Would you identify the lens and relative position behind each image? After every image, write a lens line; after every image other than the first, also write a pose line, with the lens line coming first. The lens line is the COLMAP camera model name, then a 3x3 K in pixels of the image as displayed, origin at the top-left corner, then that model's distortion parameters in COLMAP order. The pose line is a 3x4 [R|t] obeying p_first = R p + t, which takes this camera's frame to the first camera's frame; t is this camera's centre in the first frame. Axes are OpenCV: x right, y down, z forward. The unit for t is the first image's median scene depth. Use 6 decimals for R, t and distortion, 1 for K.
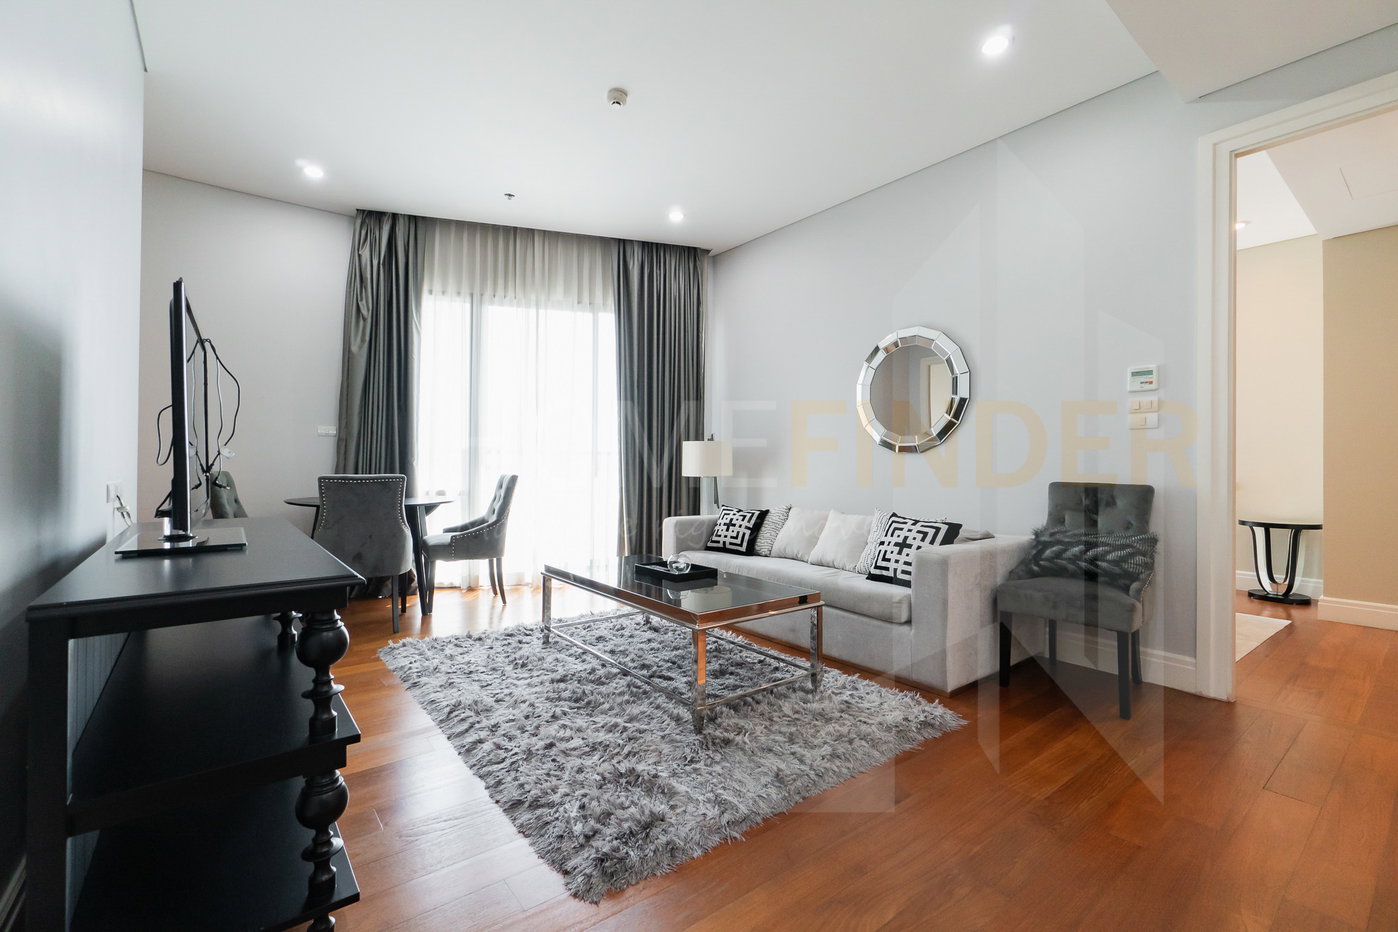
lens RADIAL K [[602.1, 0, 707.4], [0, 602.1, 465.5], [0, 0, 1]] dist [-0.004938, 0.000680]
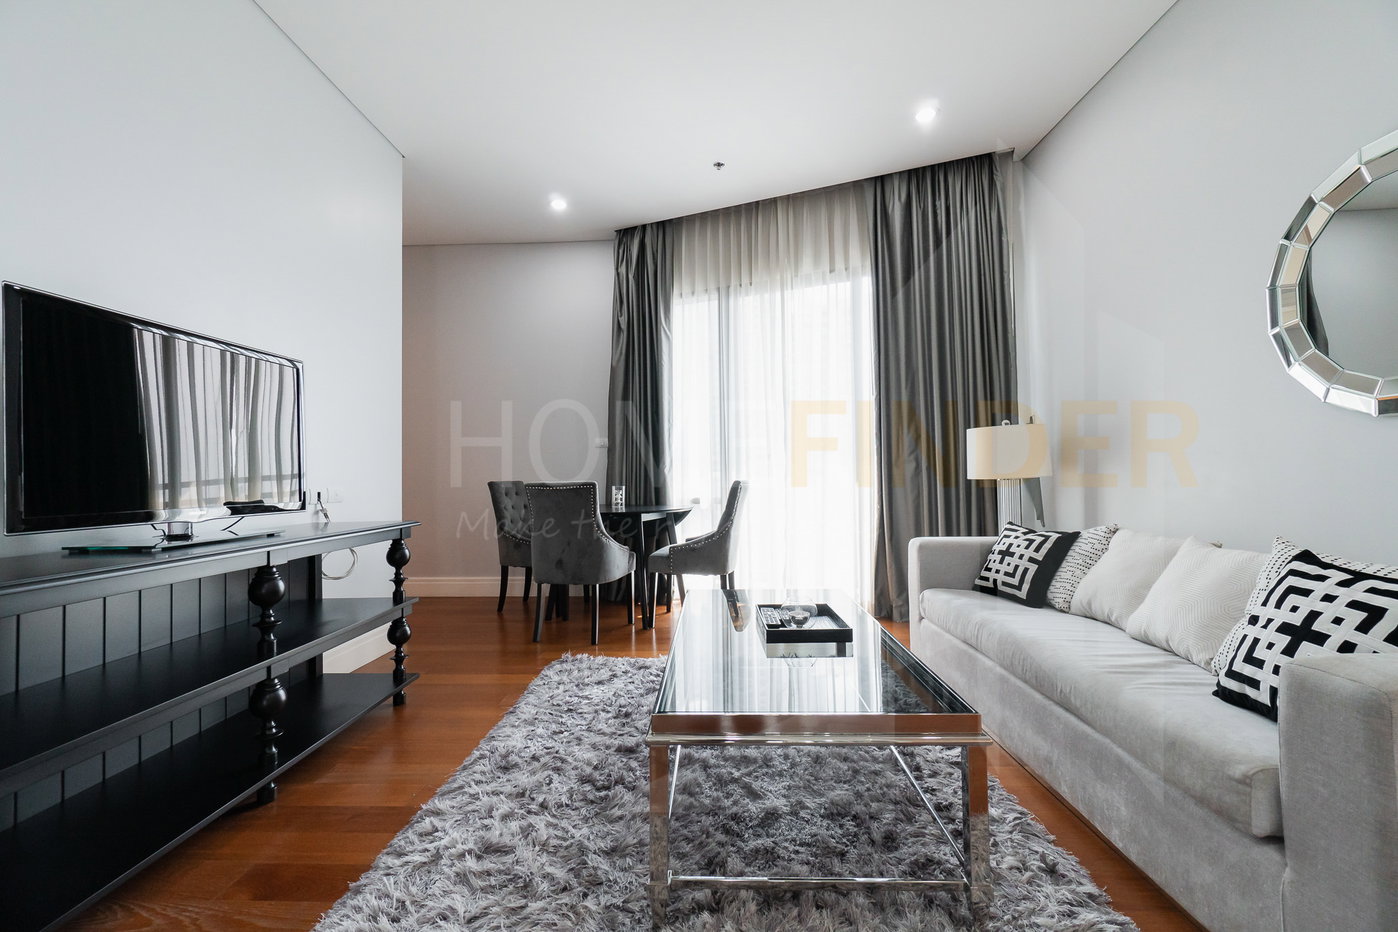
lens RADIAL K [[602.1, 0, 693.6], [0, 602.1, 463.7], [0, 0, 1]] dist [-0.004938, 0.000680]
pose [[0.760119, -0.034053, -0.648891, 0.203425], [0.021020, 0.999392, -0.027824, 0.014824], [0.649444, 0.007510, 0.760373, 0.308130]]
